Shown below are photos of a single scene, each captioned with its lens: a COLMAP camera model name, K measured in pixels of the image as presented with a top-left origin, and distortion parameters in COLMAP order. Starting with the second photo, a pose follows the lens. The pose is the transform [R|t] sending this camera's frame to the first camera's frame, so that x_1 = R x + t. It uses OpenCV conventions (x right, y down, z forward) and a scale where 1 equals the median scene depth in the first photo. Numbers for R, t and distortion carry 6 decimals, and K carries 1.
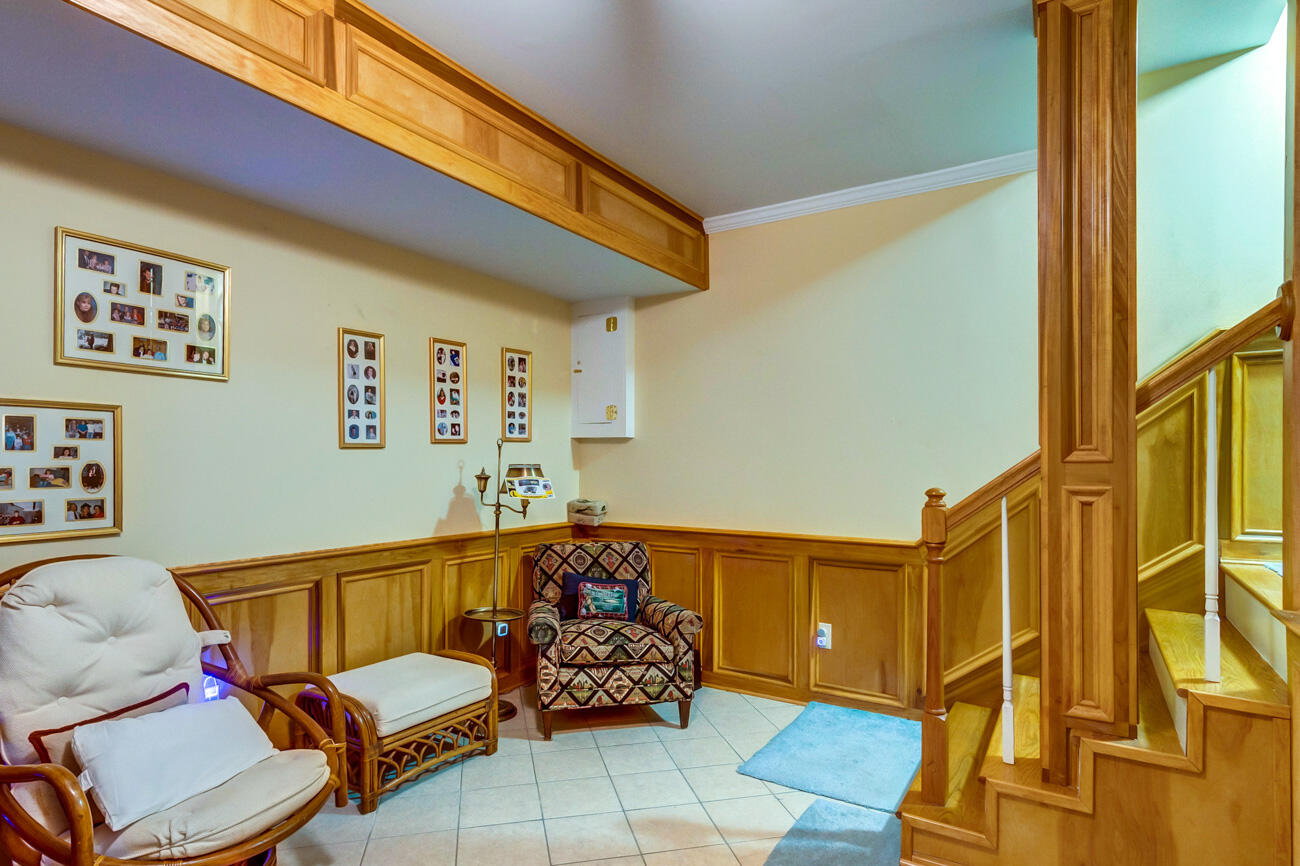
lens RADIAL K [[700.3, 0, 649.1], [0, 700.3, 445.1], [0, 0, 1]] dist [0.002093, 0.002179]
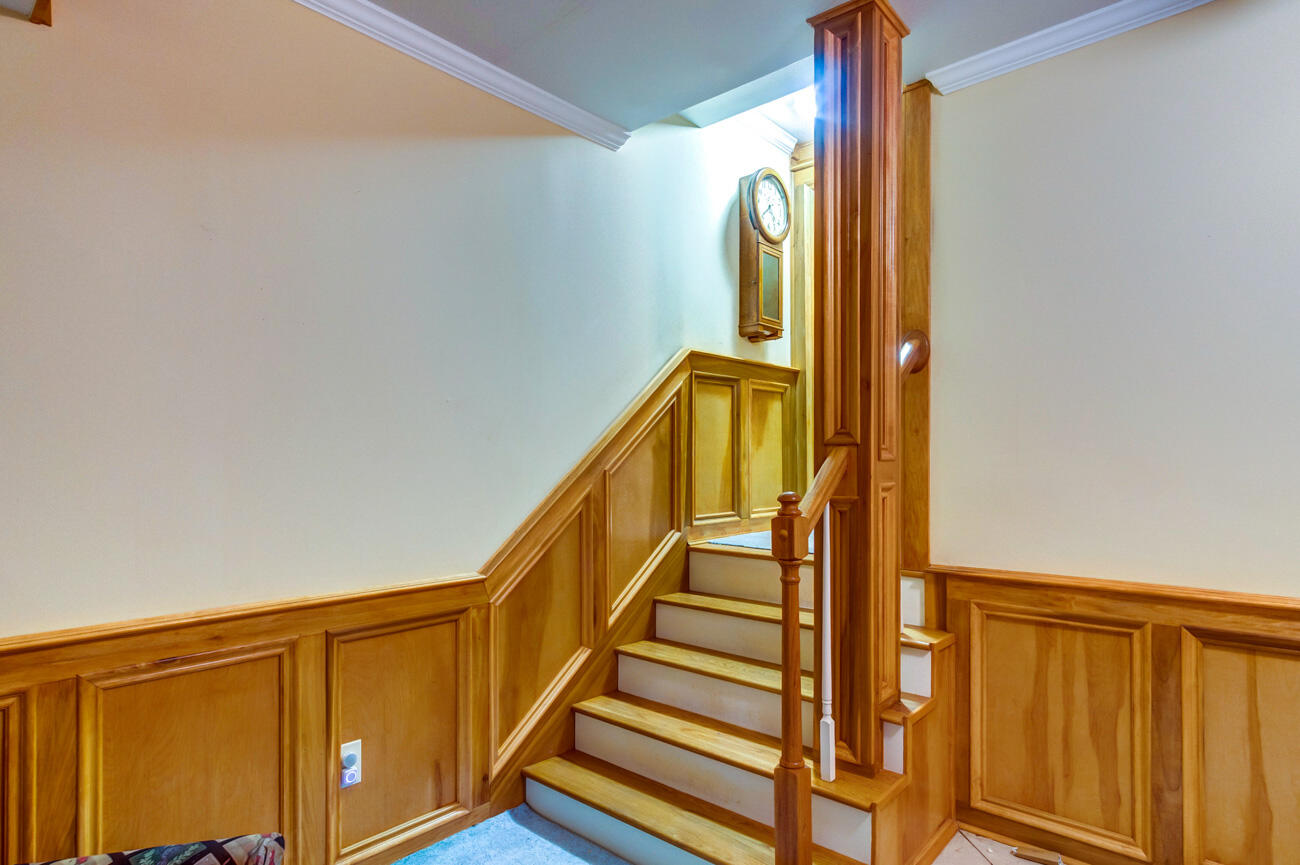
lens RADIAL K [[700.3, 0, 653.5], [0, 700.3, 457.4], [0, 0, 1]] dist [0.002093, 0.002179]
pose [[0.159387, 0.005023, 0.987203, -0.301803], [-0.019140, 0.999815, -0.001997, 0.017355], [-0.987031, -0.018577, 0.159454, 0.713997]]
